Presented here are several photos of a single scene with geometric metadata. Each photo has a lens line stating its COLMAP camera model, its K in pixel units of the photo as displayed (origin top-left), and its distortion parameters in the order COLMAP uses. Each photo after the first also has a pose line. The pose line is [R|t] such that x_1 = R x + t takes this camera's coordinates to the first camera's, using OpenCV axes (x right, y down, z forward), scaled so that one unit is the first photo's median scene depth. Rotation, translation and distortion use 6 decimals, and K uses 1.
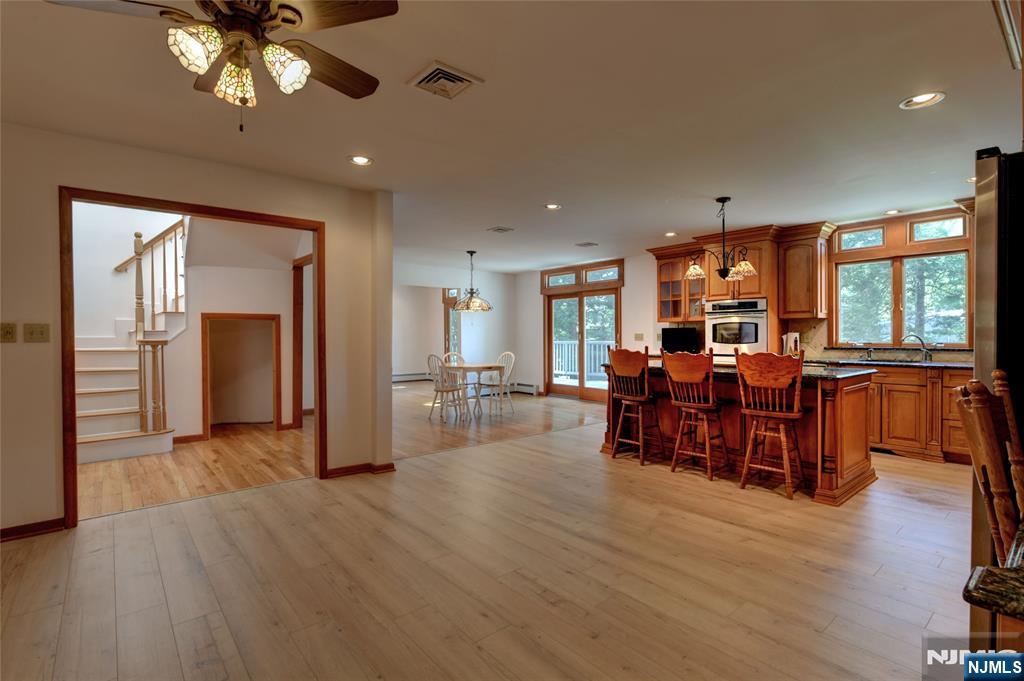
lens RADIAL K [[485.5, 0, 515.0], [0, 485.5, 339.0], [0, 0, 1]] dist [-0.007086, -0.000823]
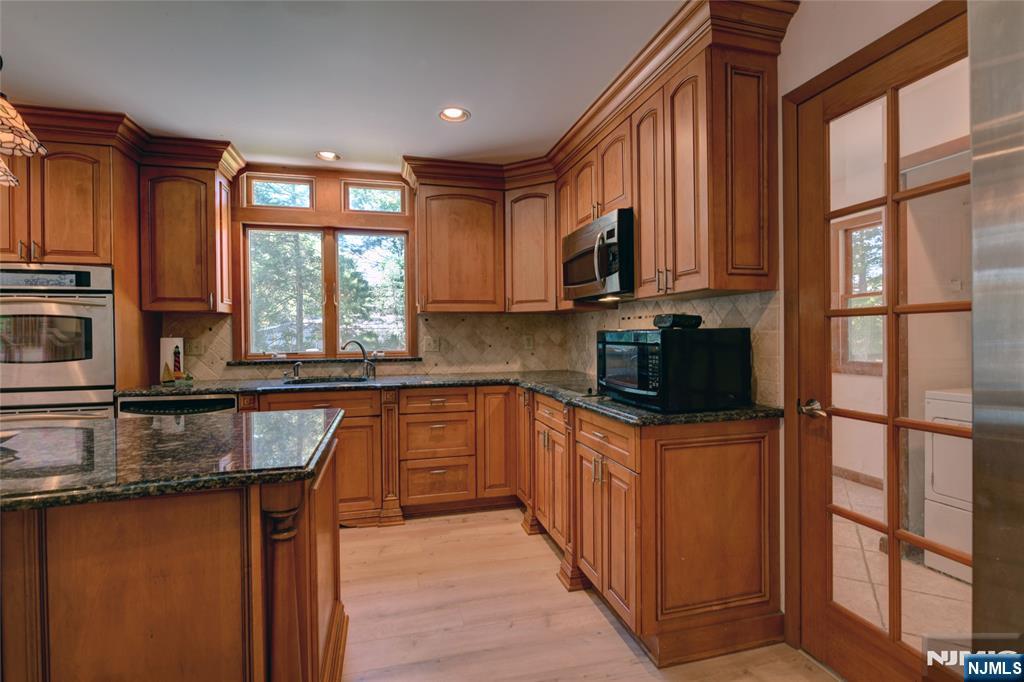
lens RADIAL K [[485.5, 0, 515.0], [0, 485.5, 339.5], [0, 0, 1]] dist [-0.007086, -0.000823]
pose [[0.421805, -0.004953, 0.906673, 0.249938], [0.013575, 0.999907, -0.000853, -0.005377], [-0.906585, 0.012668, 0.421833, 0.429976]]
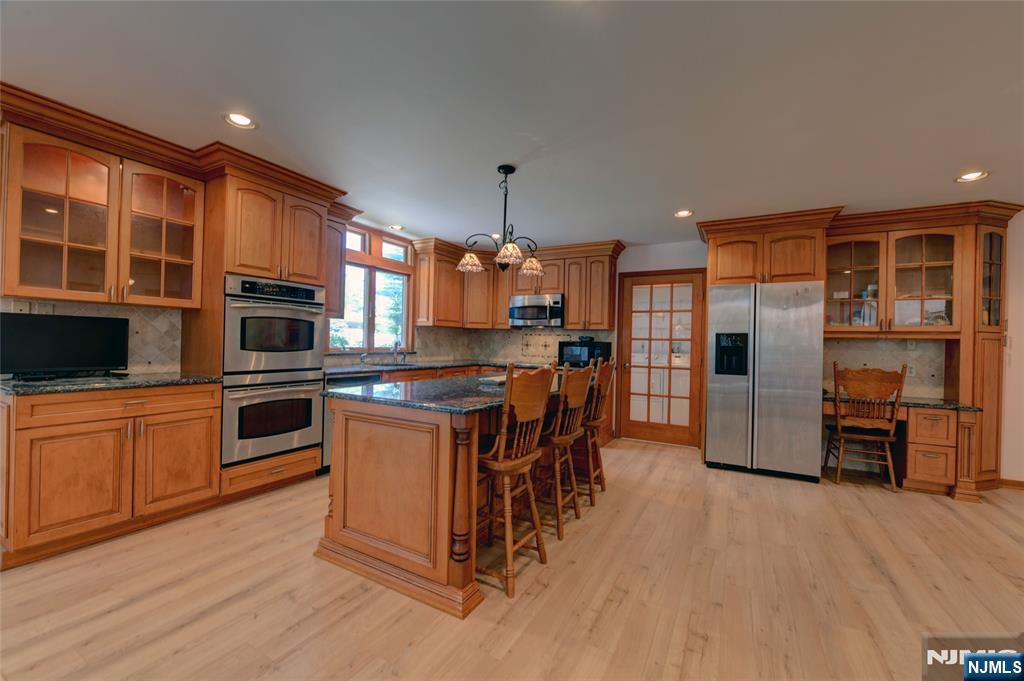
lens RADIAL K [[406.4, 0, 515.4], [0, 406.4, 341.4], [0, 0, 1]] dist [-0.009551, -0.000526]
pose [[-0.358098, -0.000519, 0.933684, -0.146291], [-0.013464, 0.999899, -0.004608, -0.005406], [-0.933587, -0.014221, -0.358069, 0.945345]]
